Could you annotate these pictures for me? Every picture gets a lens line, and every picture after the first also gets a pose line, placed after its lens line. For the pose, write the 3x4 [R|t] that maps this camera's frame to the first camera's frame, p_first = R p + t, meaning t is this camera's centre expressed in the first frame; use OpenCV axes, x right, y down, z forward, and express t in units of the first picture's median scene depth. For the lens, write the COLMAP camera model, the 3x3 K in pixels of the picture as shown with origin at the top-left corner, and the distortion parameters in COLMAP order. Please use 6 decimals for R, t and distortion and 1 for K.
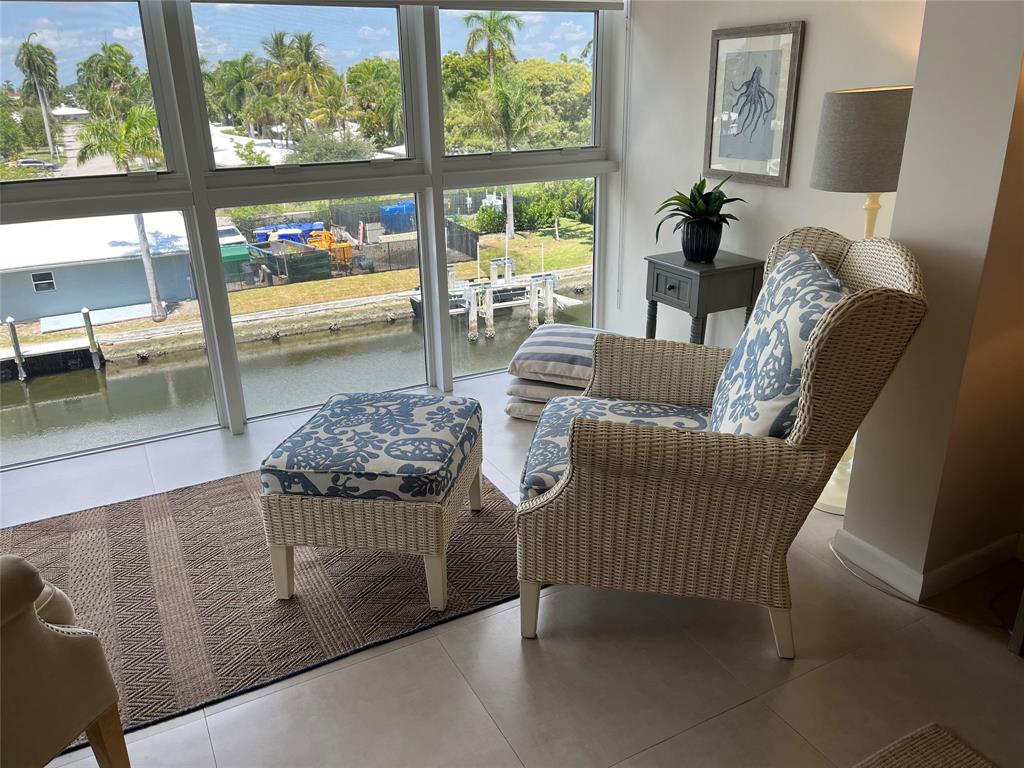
lens RADIAL K [[777.9, 0, 512.0], [0, 777.9, 384.0], [0, 0, 1]] dist [0.104303, -0.151109]
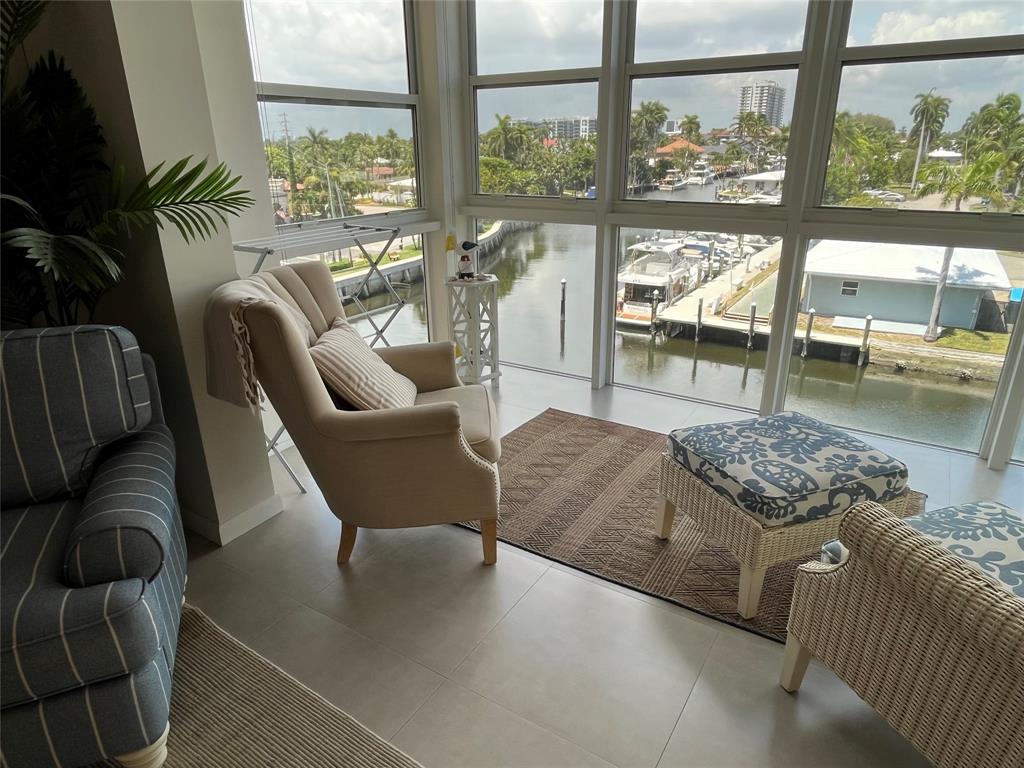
lens RADIAL K [[643.0, 0, 512.0], [0, 643.0, 384.0], [0, 0, 1]] dist [0.002064, 0.000744]
pose [[0.495646, 0.320149, -0.807366, 0.202374], [-0.309813, 0.933602, 0.180010, -0.042319], [0.811388, 0.160911, 0.561922, 0.098310]]
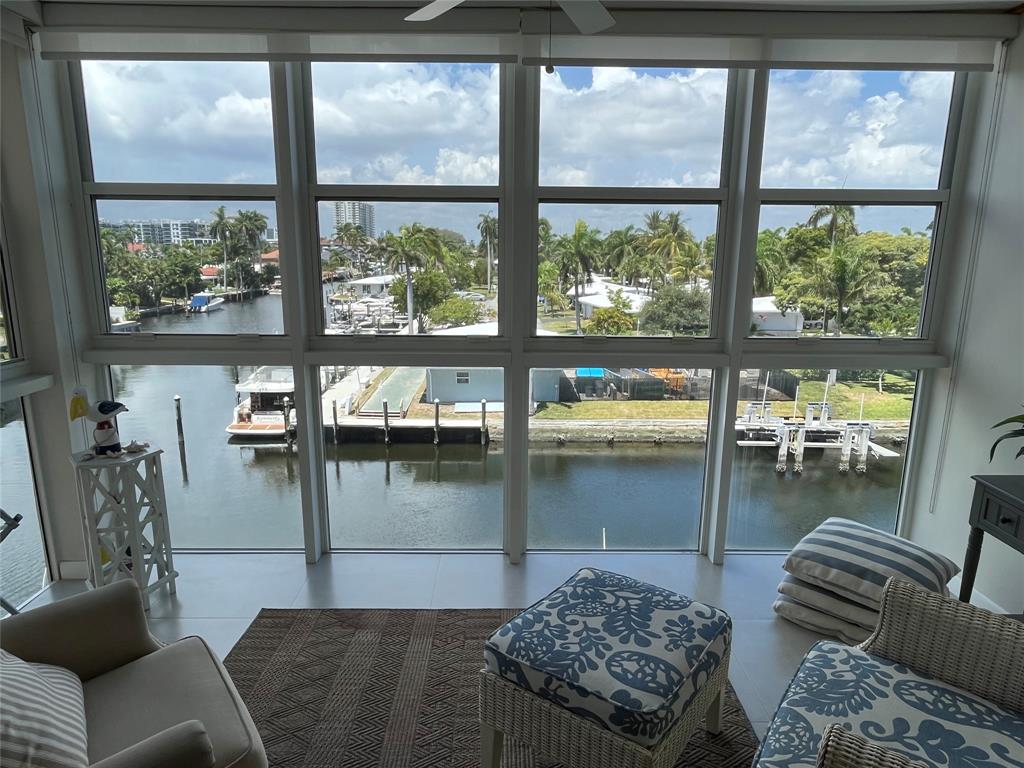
lens RADIAL K [[643.0, 0, 512.0], [0, 643.0, 384.0], [0, 0, 1]] dist [0.002064, 0.000744]
pose [[0.887695, 0.121285, -0.444170, 0.019678], [-0.188222, 0.975984, -0.109667, -0.071164], [0.420202, 0.180953, 0.889205, 0.117498]]
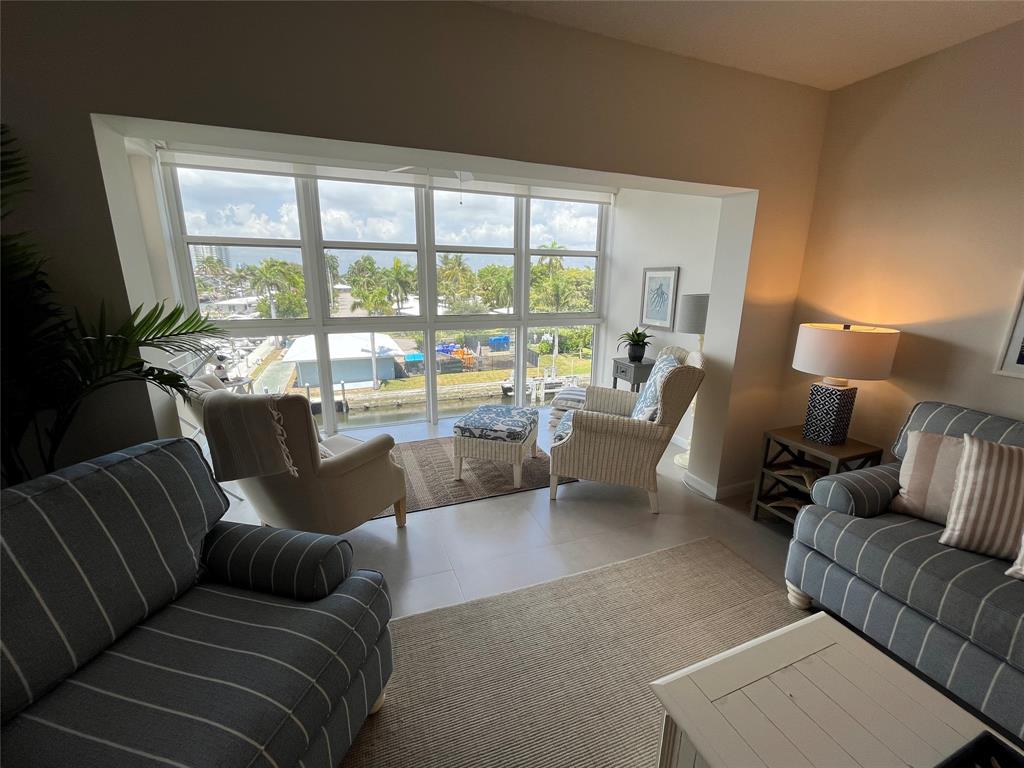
lens RADIAL K [[421.2, 0, 512.0], [0, 421.2, 384.0], [0, 0, 1]] dist [-0.000218, 0.000042]
pose [[0.993245, 0.055820, -0.101729, 0.004158], [-0.067560, 0.990963, -0.115876, 0.063314], [0.094341, 0.121966, 0.988040, -0.207949]]
